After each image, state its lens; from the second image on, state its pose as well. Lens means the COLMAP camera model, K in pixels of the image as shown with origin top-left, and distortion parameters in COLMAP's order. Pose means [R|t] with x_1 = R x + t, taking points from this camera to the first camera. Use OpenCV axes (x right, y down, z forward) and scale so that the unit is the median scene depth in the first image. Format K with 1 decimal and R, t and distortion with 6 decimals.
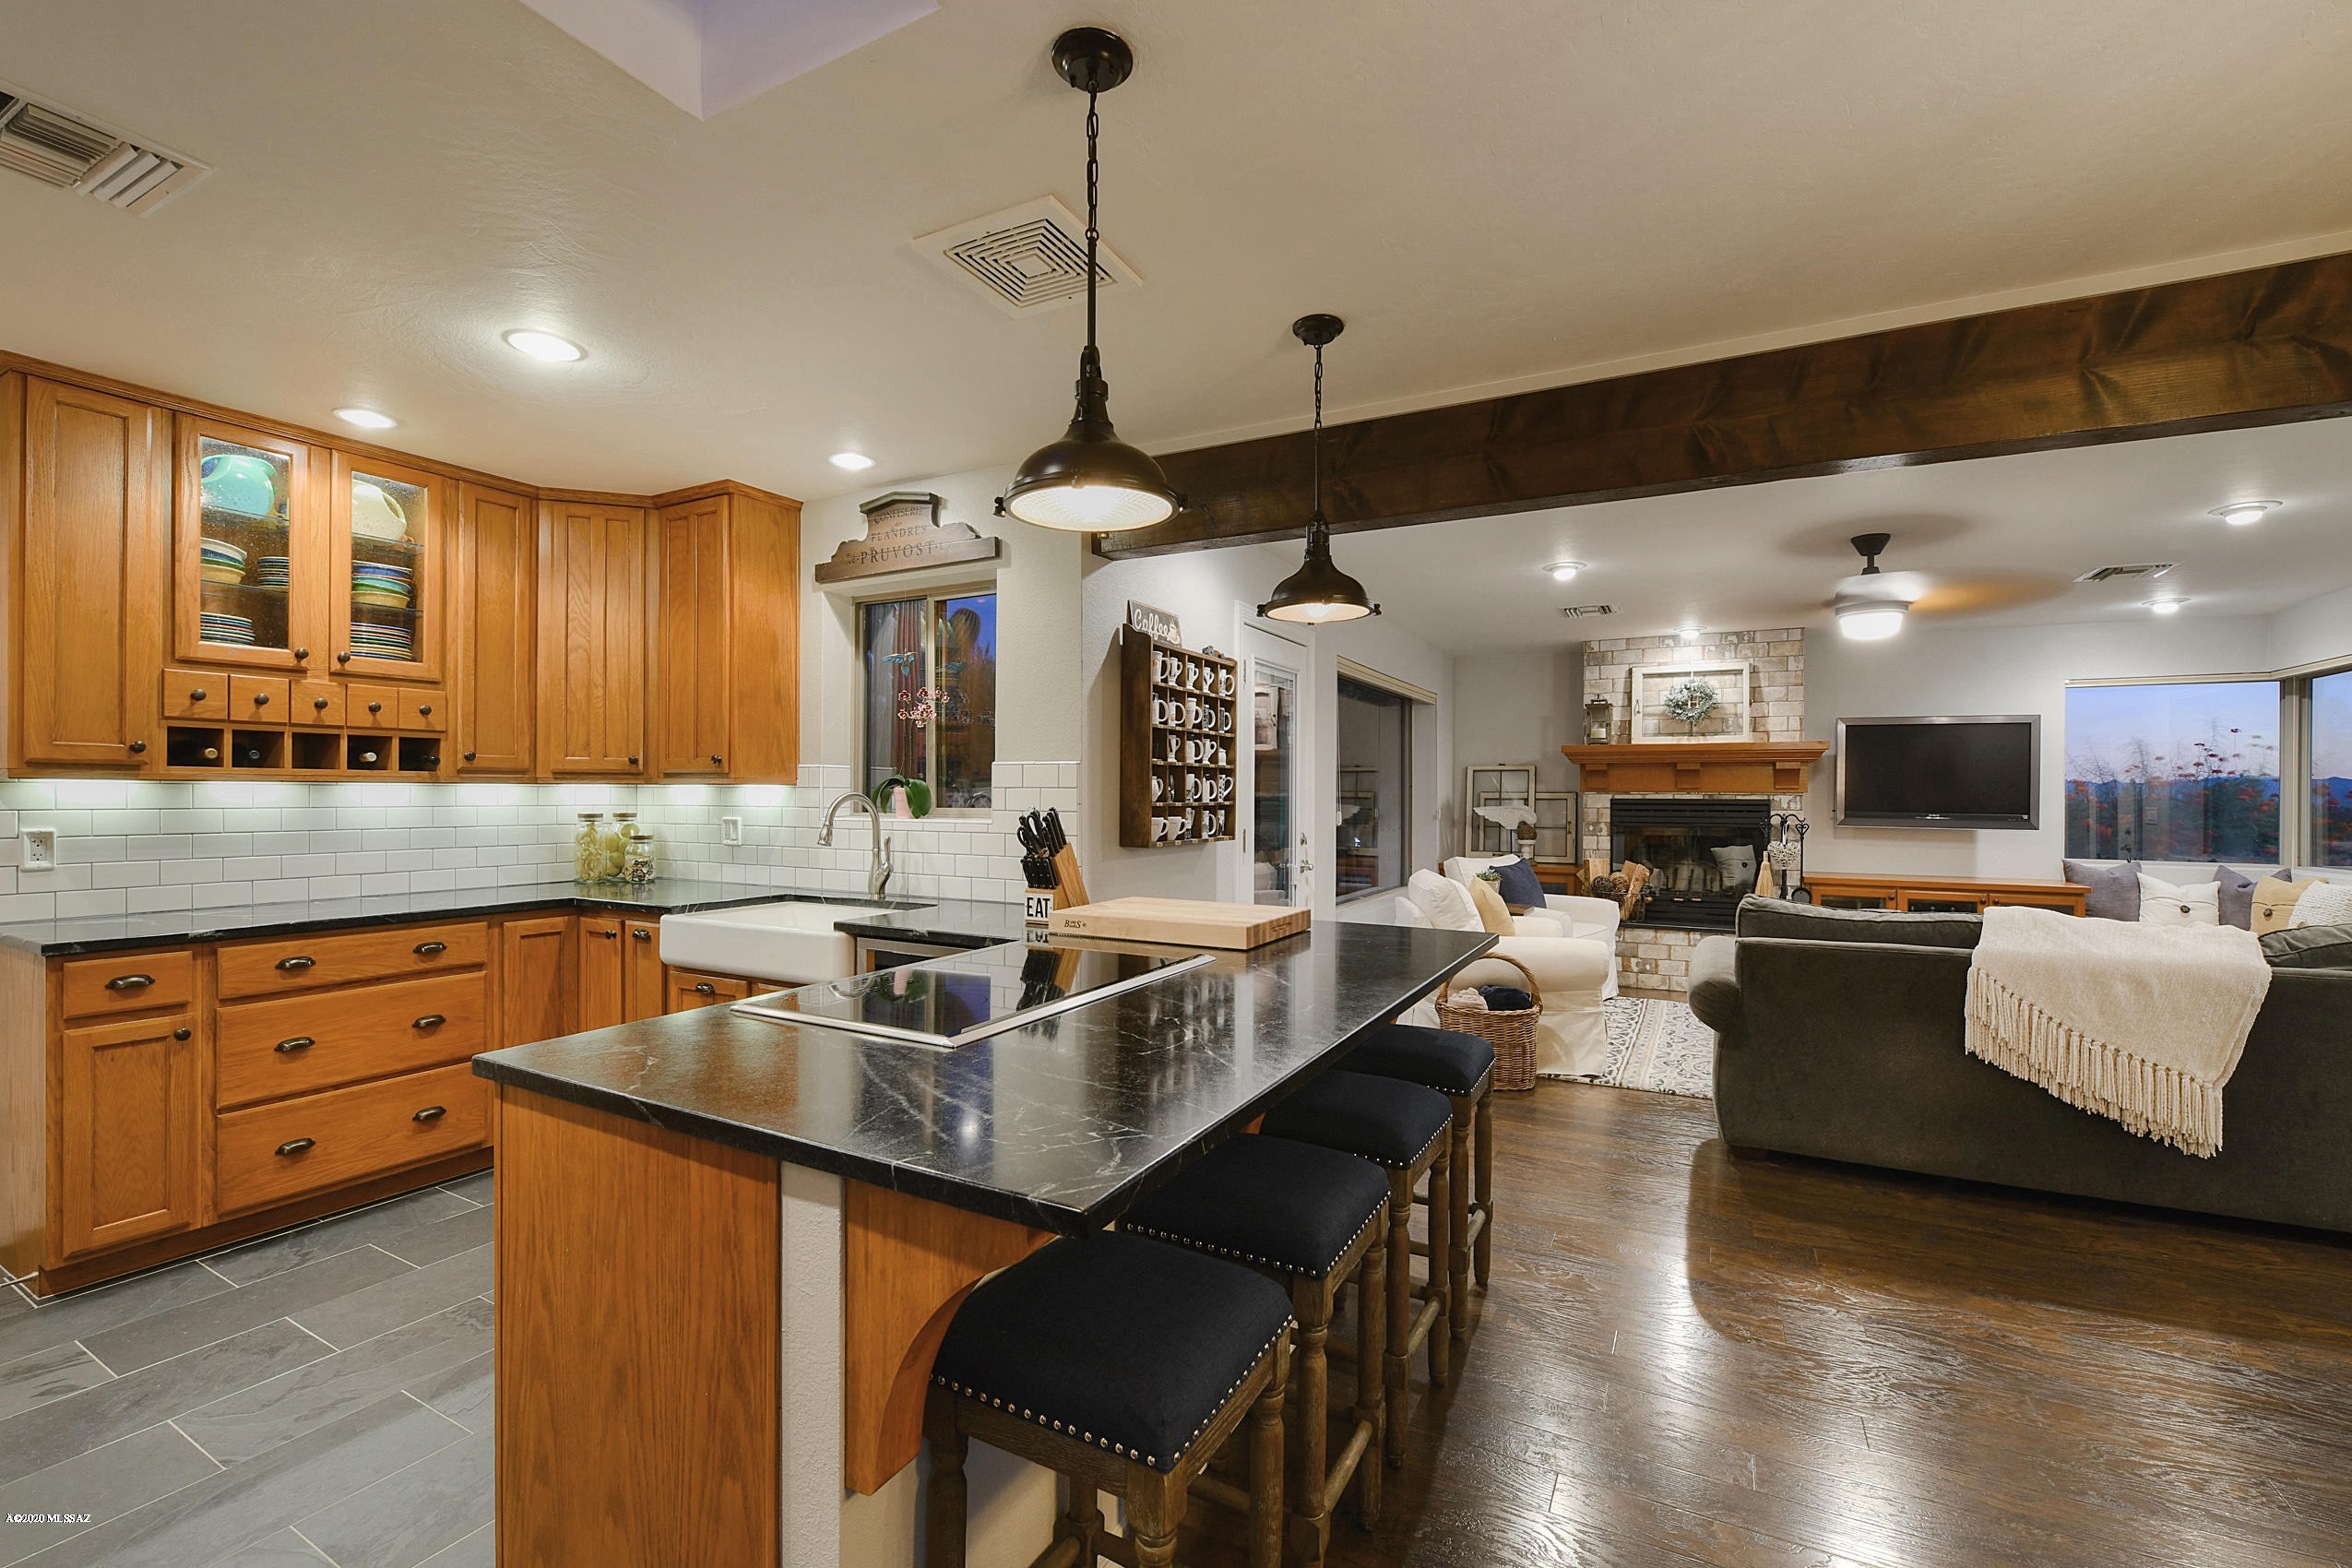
lens RADIAL K [[983.2, 0, 1183.8], [0, 983.2, 791.8], [0, 0, 1]] dist [-0.001647, -0.000138]
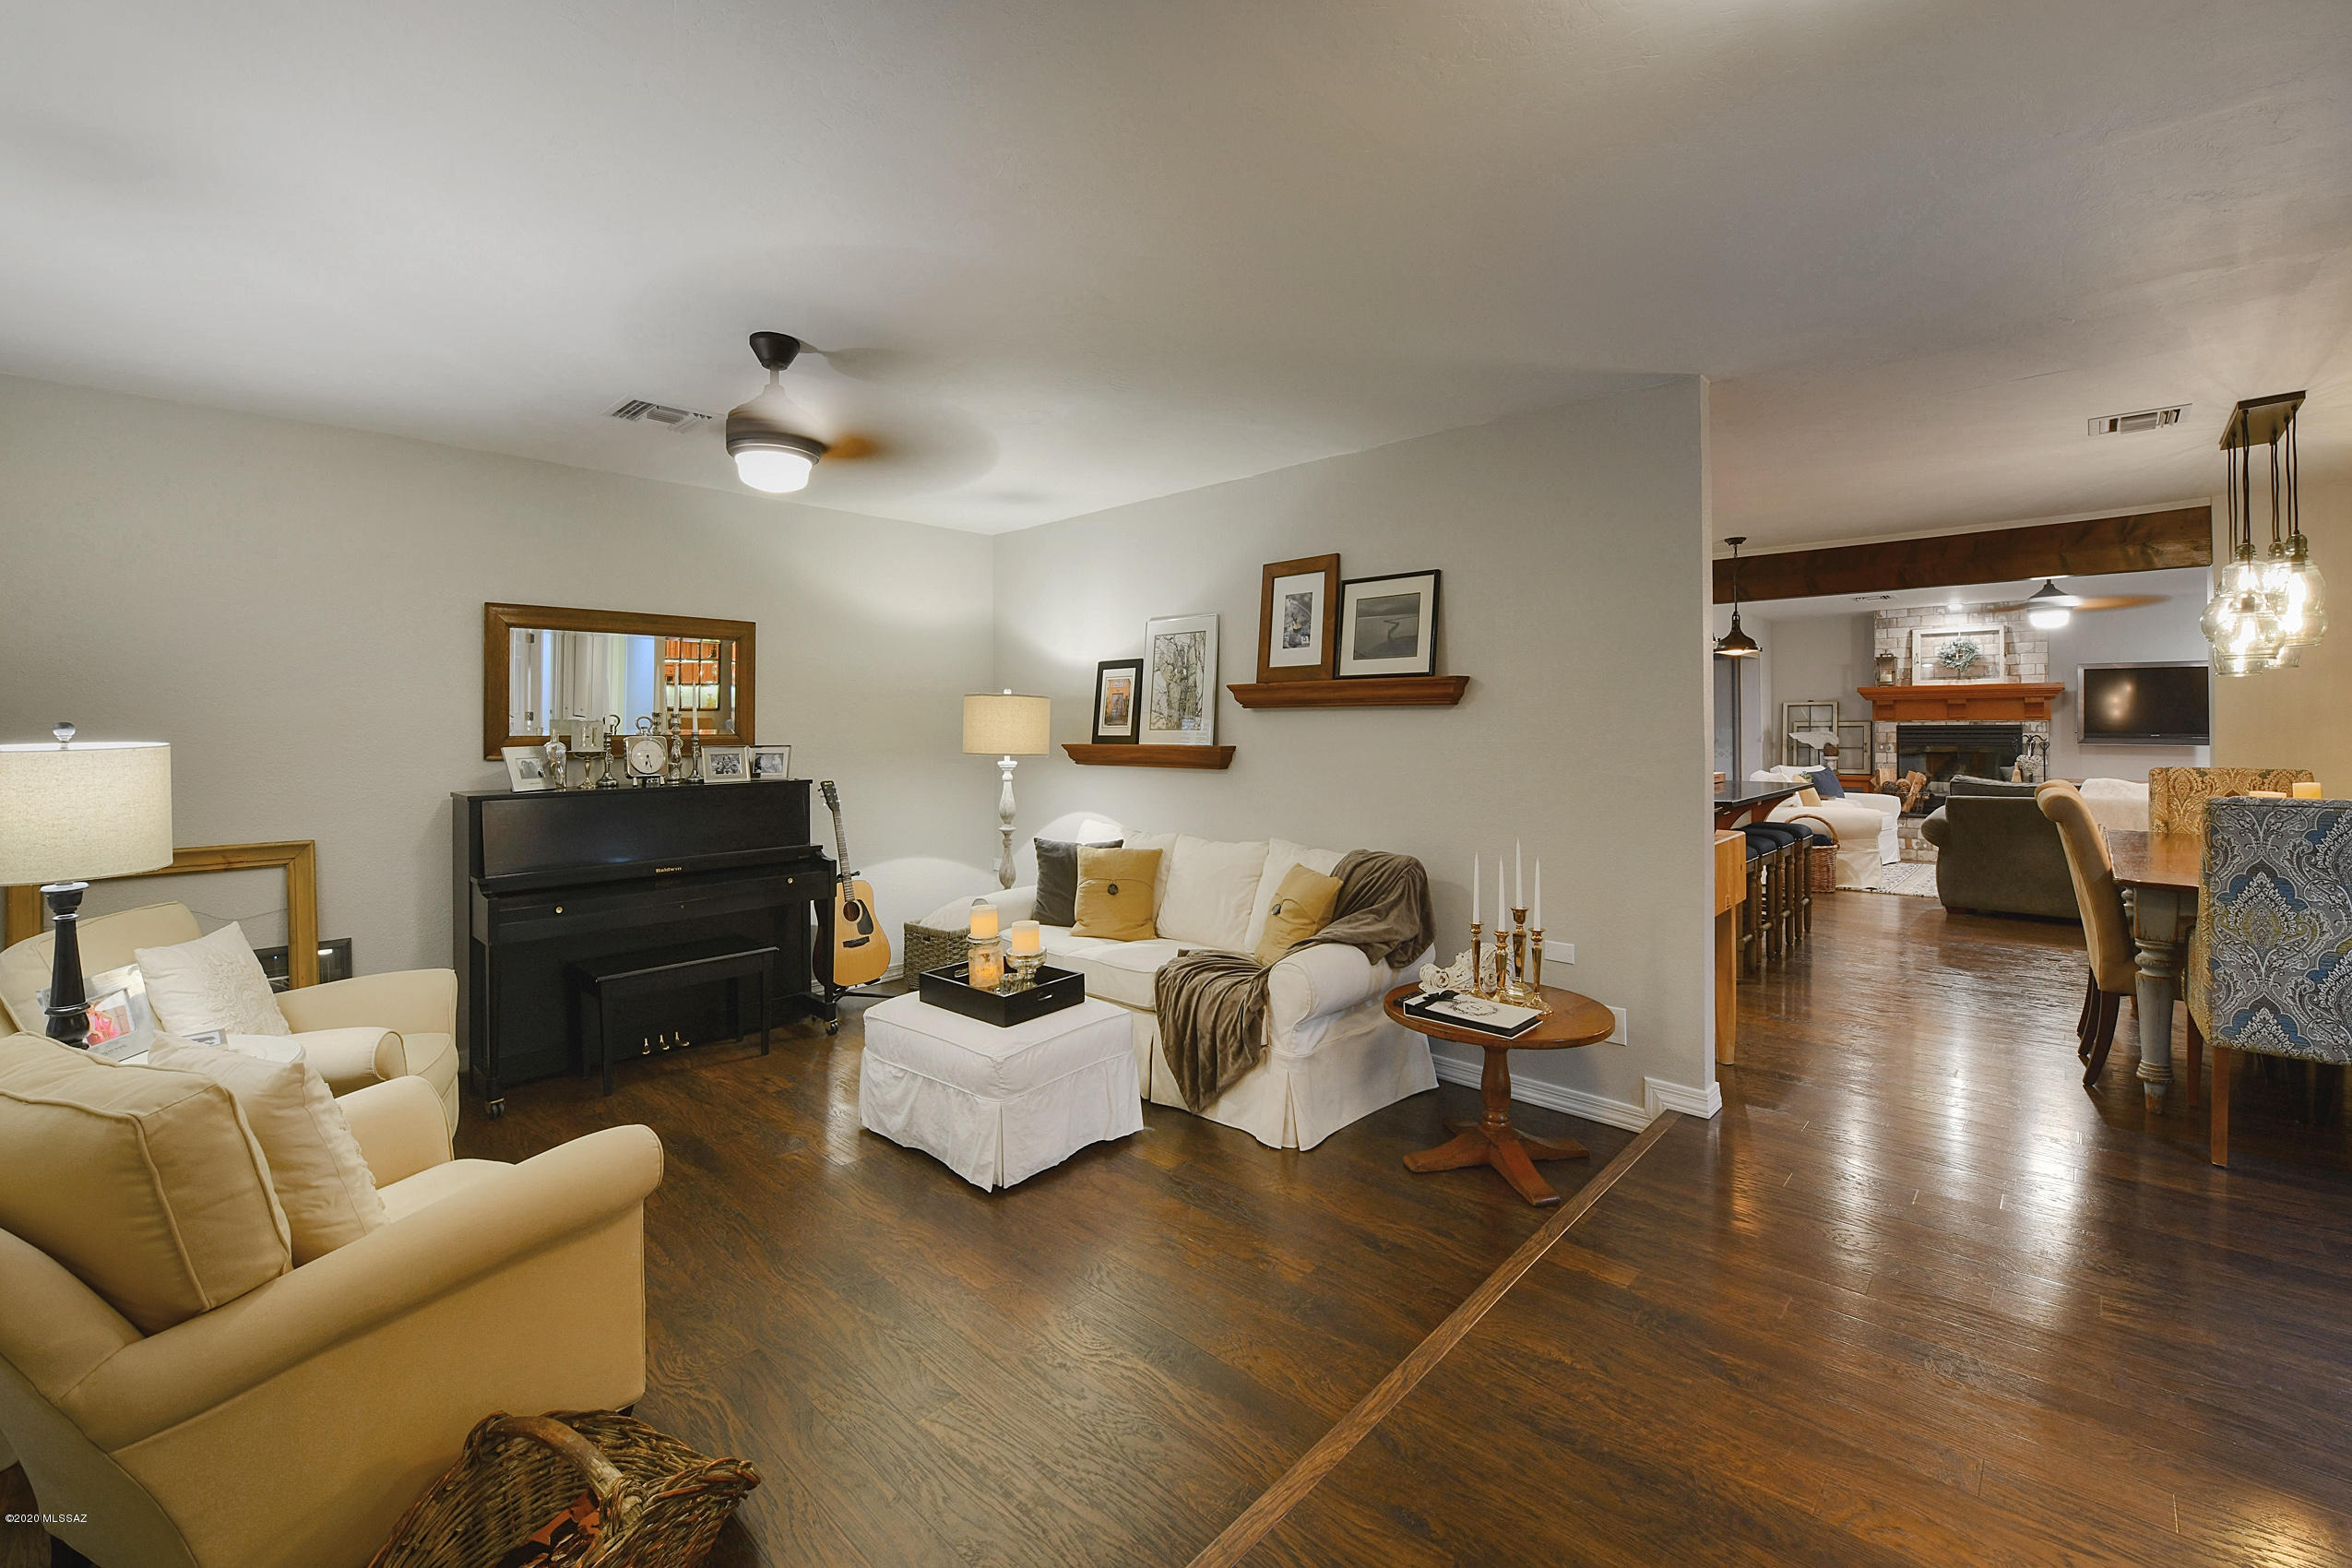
lens RADIAL K [[948.6, 0, 1271.4], [0, 948.6, 723.0], [0, 0, 1]] dist [-0.022572, -0.000045]
pose [[0.978959, -0.010345, -0.203793, -0.246203], [0.009515, 0.999942, -0.005051, 0.002895], [0.203833, 0.003005, 0.979001, -0.741902]]
